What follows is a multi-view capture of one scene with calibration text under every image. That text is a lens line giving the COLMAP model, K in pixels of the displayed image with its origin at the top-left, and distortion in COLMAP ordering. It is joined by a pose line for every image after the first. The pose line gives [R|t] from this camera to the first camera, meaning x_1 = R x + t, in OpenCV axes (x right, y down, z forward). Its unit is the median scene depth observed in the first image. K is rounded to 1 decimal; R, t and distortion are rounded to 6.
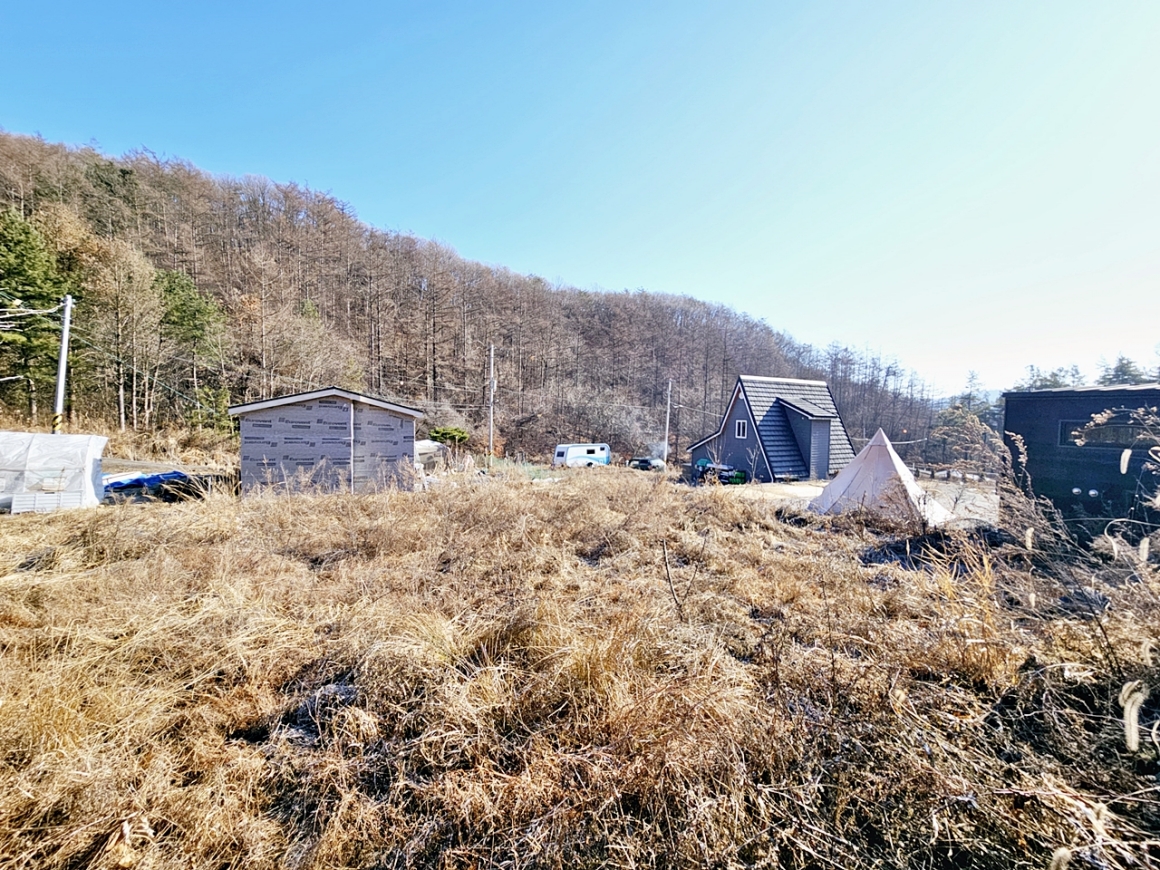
lens RADIAL K [[472.5, 0, 579.5], [0, 472.5, 434.8], [0, 0, 1]] dist [-0.002840, 0.001325]
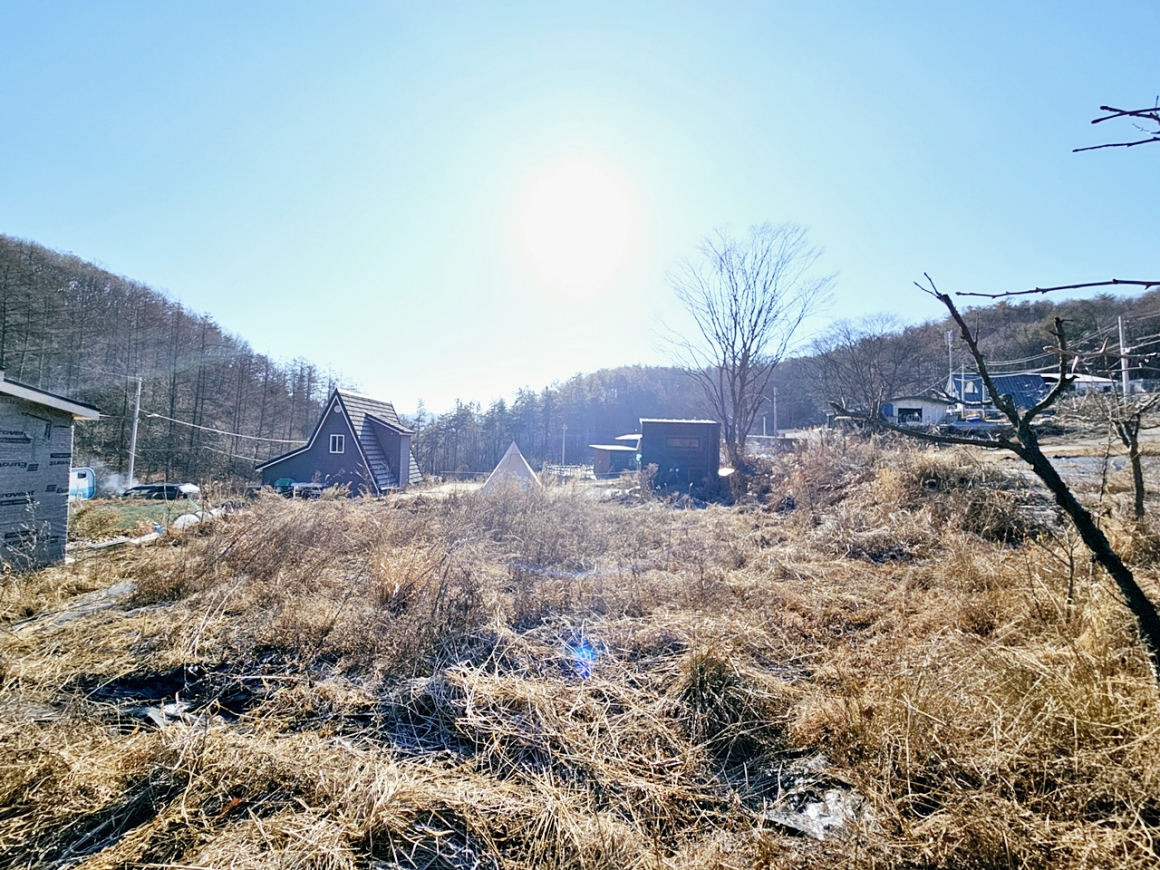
lens RADIAL K [[472.5, 0, 579.6], [0, 472.5, 432.9], [0, 0, 1]] dist [-0.002840, 0.001325]
pose [[0.462853, 0.018205, 0.886248, -0.610916], [0.017354, 0.999411, -0.029593, 0.006029], [-0.886265, 0.029077, 0.462265, 0.245781]]
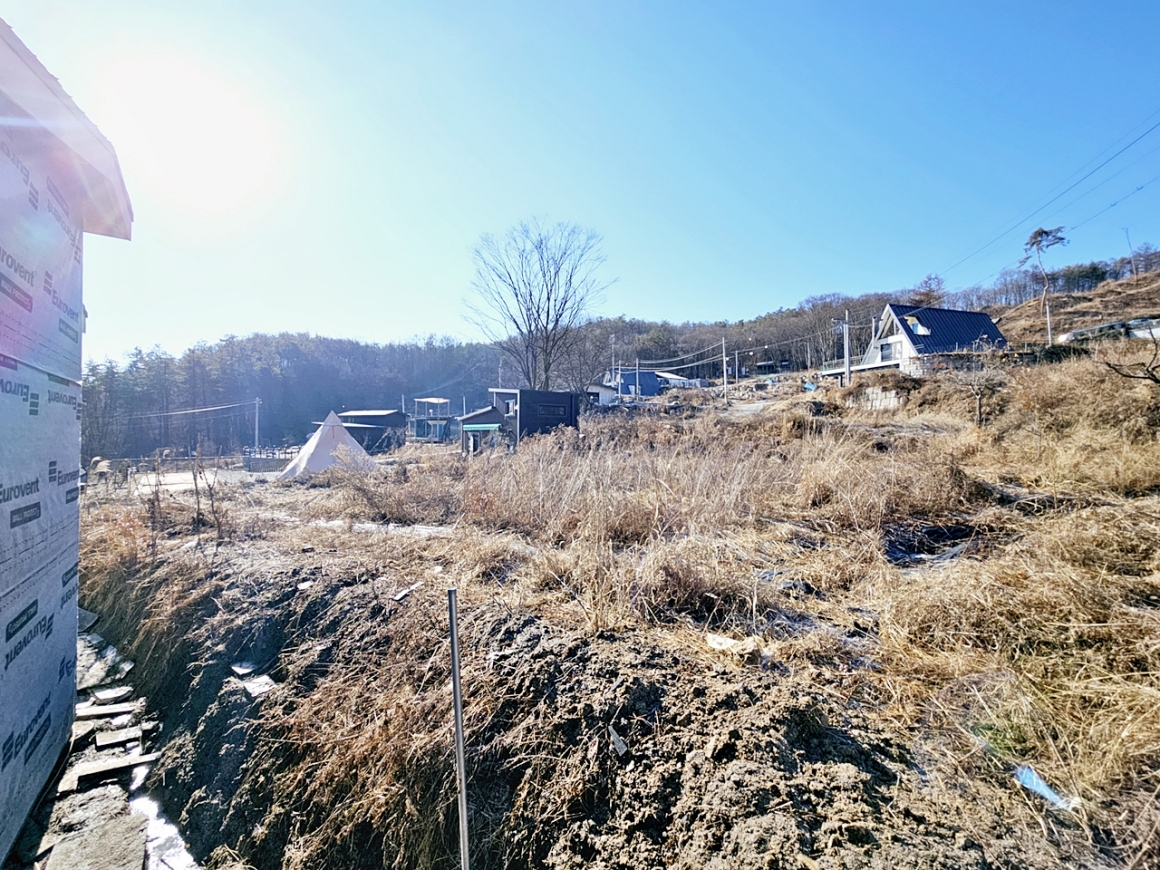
lens RADIAL K [[472.5, 0, 580.5], [0, 472.5, 434.6], [0, 0, 1]] dist [-0.002840, 0.001325]
pose [[-0.207532, -0.023256, 0.977952, -0.769190], [0.027879, 0.999171, 0.029677, 0.035576], [-0.977831, 0.033423, -0.206712, 0.874424]]
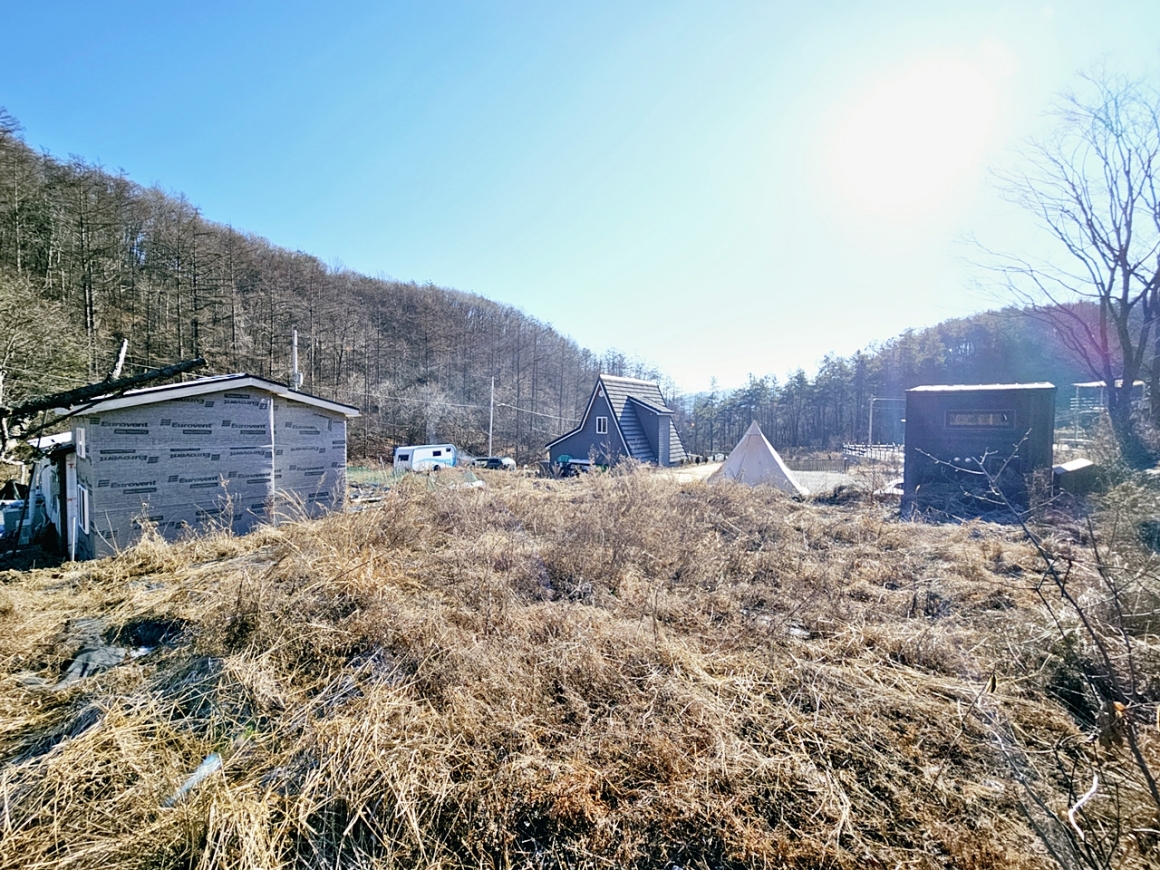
lens RADIAL K [[472.5, 0, 580.5], [0, 472.5, 432.4], [0, 0, 1]] dist [-0.002840, 0.001325]
pose [[0.895075, -0.028416, 0.445008, -0.380252], [0.029614, 0.999552, 0.004261, -0.002547], [-0.444930, 0.009364, 0.895516, 0.139710]]
